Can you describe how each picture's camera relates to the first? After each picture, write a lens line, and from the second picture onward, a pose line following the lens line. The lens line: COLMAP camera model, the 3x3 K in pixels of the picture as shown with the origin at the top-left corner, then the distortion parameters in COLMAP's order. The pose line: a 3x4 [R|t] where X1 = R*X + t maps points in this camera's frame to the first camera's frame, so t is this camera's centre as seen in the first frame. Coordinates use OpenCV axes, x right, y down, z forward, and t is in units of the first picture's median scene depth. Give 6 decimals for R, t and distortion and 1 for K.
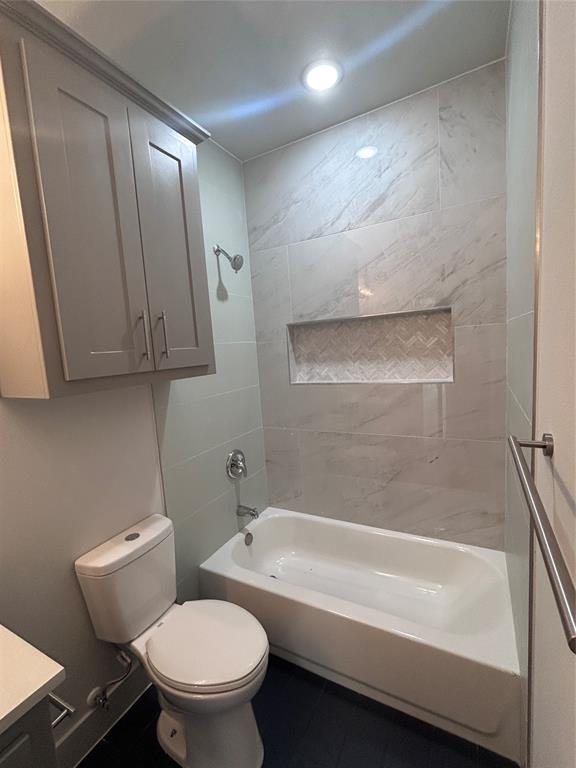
lens RADIAL K [[341.3, 0, 288.8], [0, 341.3, 383.1], [0, 0, 1]] dist [-0.009999, -0.000028]
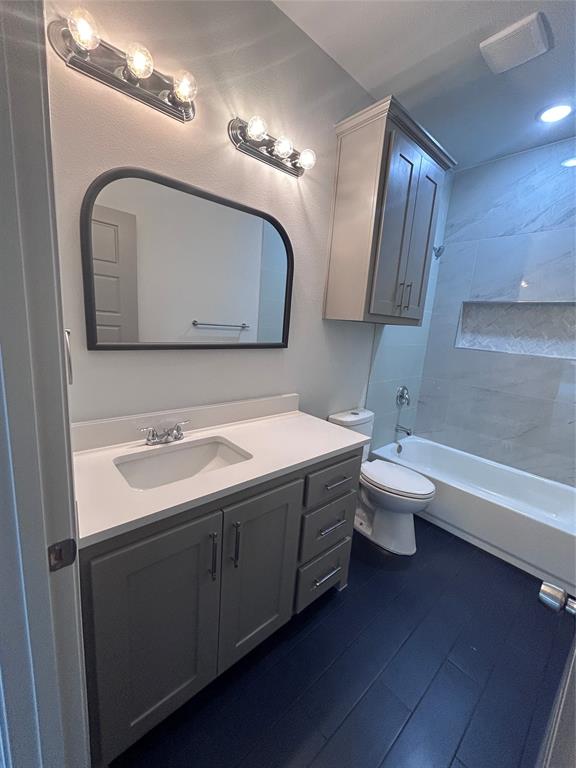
lens RADIAL K [[309.5, 0, 286.9], [0, 309.5, 382.7], [0, 0, 1]] dist [0.000692, 0.000980]
pose [[0.931953, 0.194840, -0.305779, -0.219721], [-0.168724, 0.979517, 0.109905, 0.122321], [0.320930, -0.050834, 0.945738, -0.381746]]
